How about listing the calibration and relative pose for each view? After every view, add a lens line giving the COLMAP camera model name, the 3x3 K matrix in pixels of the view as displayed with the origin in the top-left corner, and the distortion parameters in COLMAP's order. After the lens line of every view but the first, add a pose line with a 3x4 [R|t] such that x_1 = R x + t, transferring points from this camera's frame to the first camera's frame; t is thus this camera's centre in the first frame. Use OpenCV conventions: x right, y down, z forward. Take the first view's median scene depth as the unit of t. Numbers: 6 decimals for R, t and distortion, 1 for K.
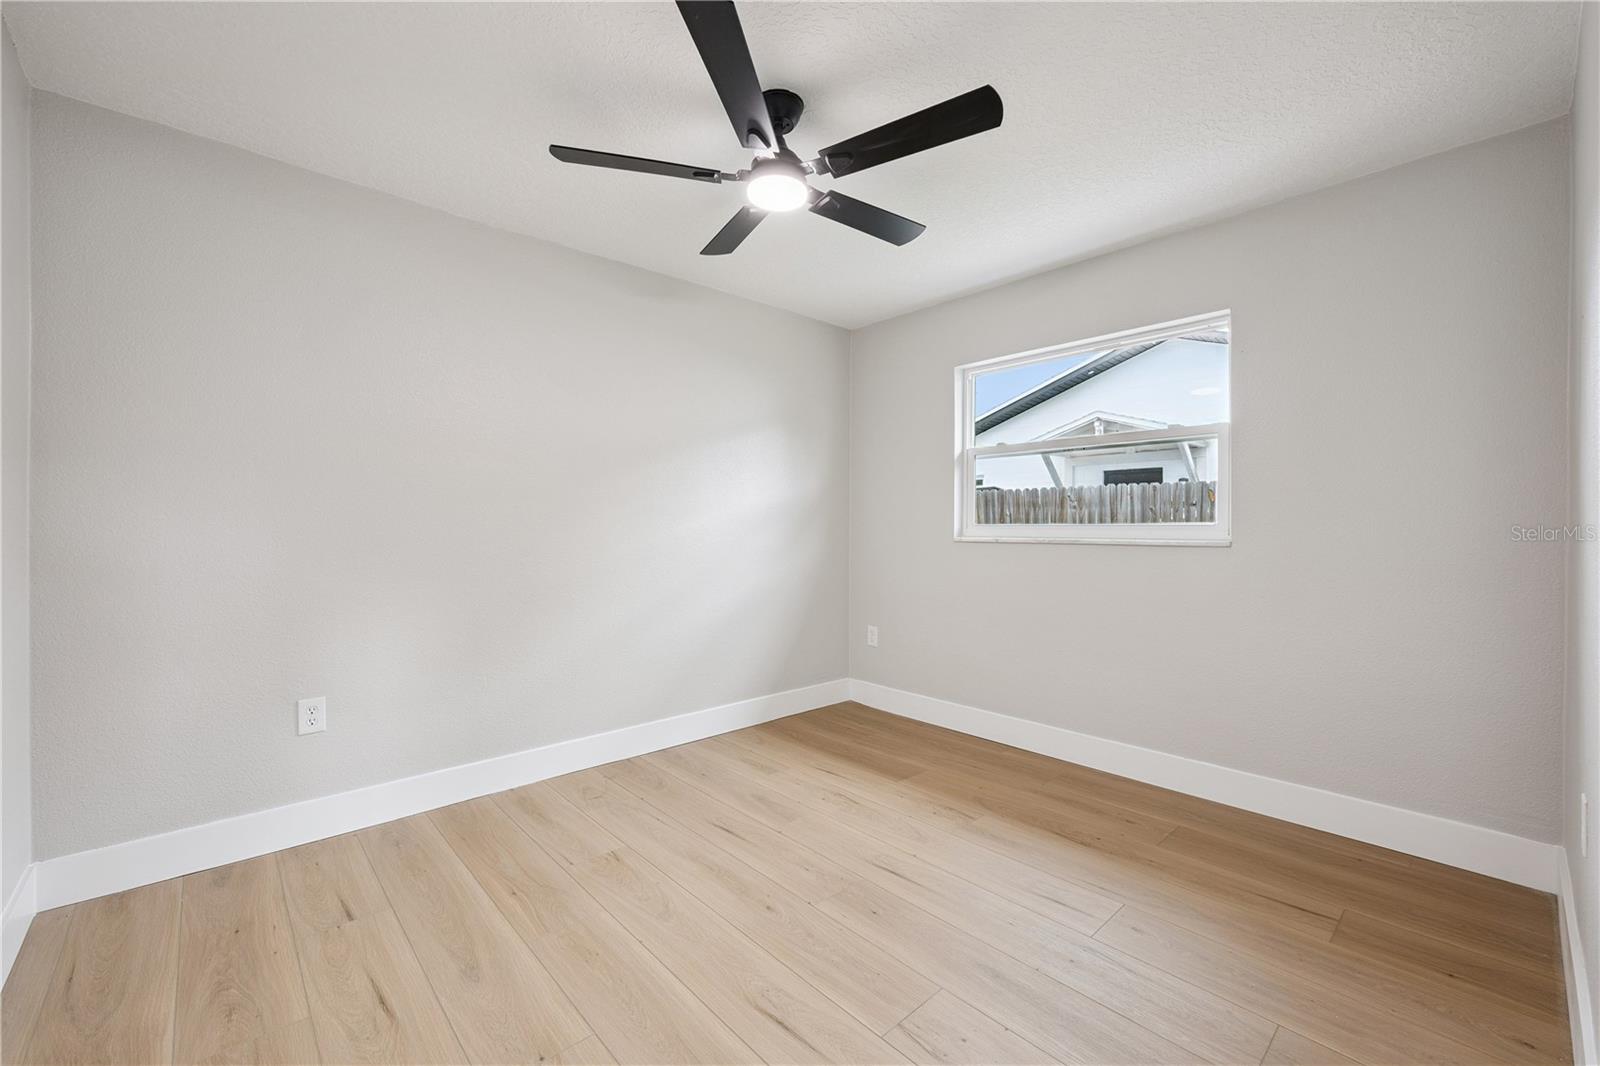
lens RADIAL K [[663.3, 0, 802.4], [0, 663.3, 529.0], [0, 0, 1]] dist [0.001377, 0.000152]
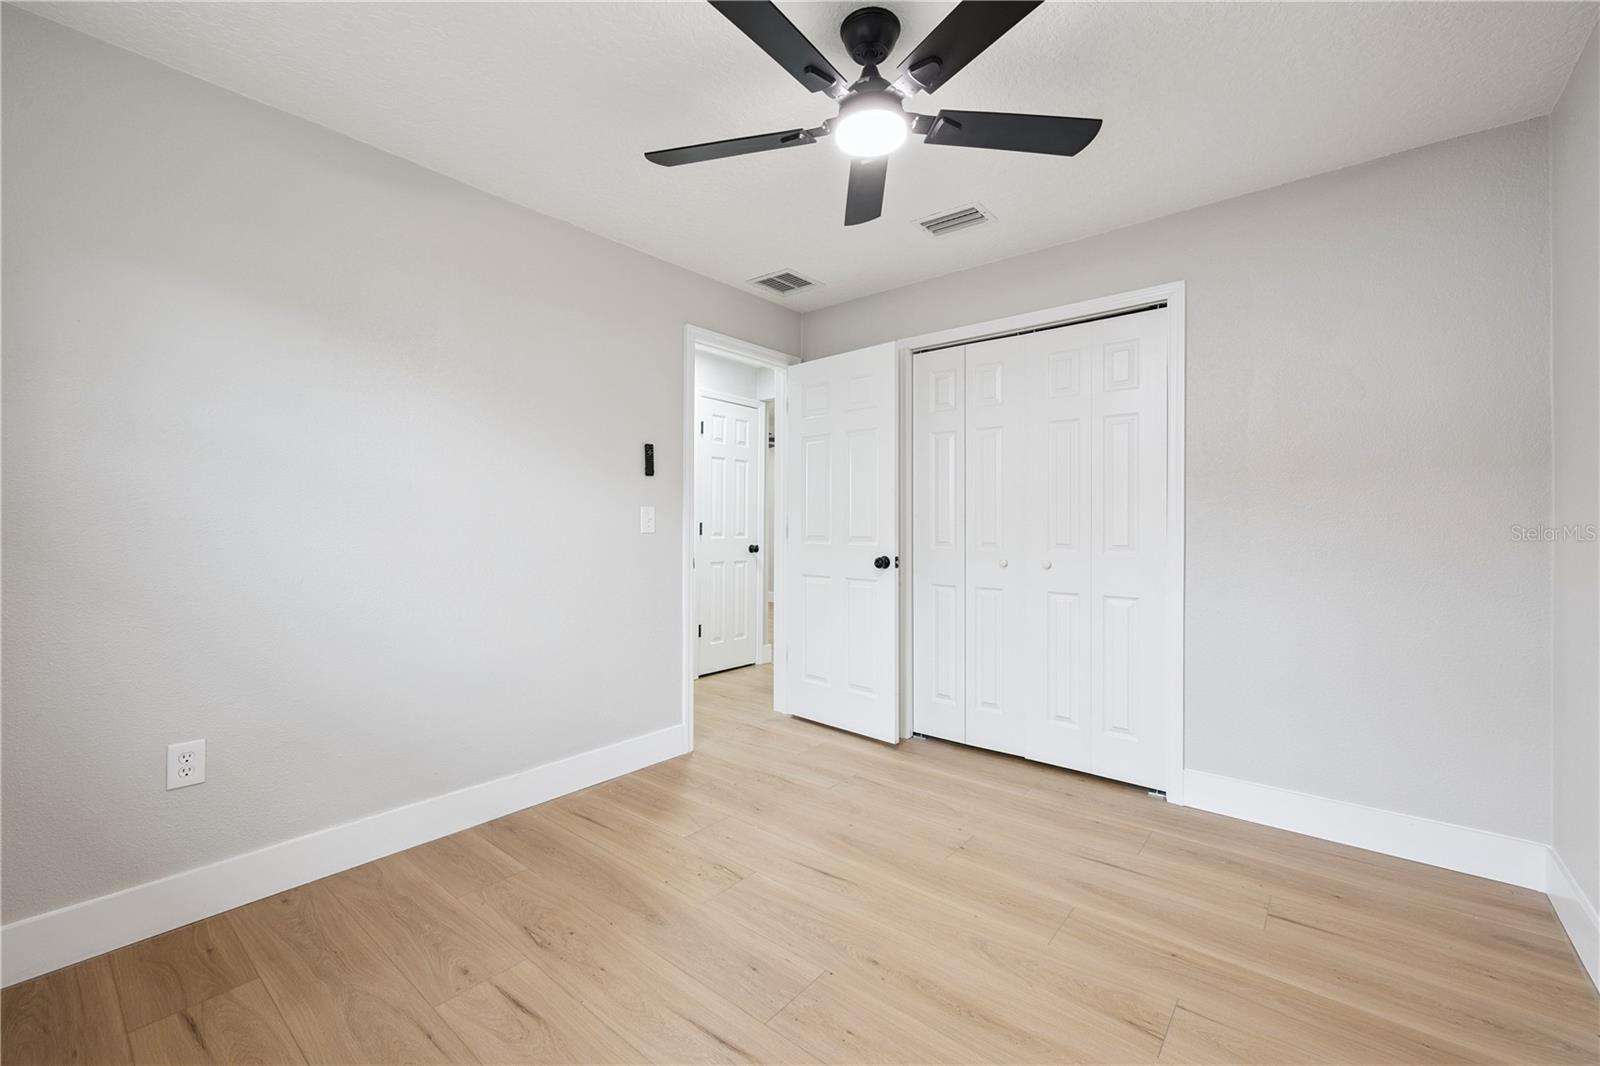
lens RADIAL K [[663.3, 0, 802.4], [0, 663.3, 529.0], [0, 0, 1]] dist [0.001377, 0.000152]
pose [[-0.990980, -0.004636, -0.133926, 0.167114], [-0.006051, 0.999930, 0.010164, -0.007423], [0.133870, 0.010883, -0.990939, 1.879010]]
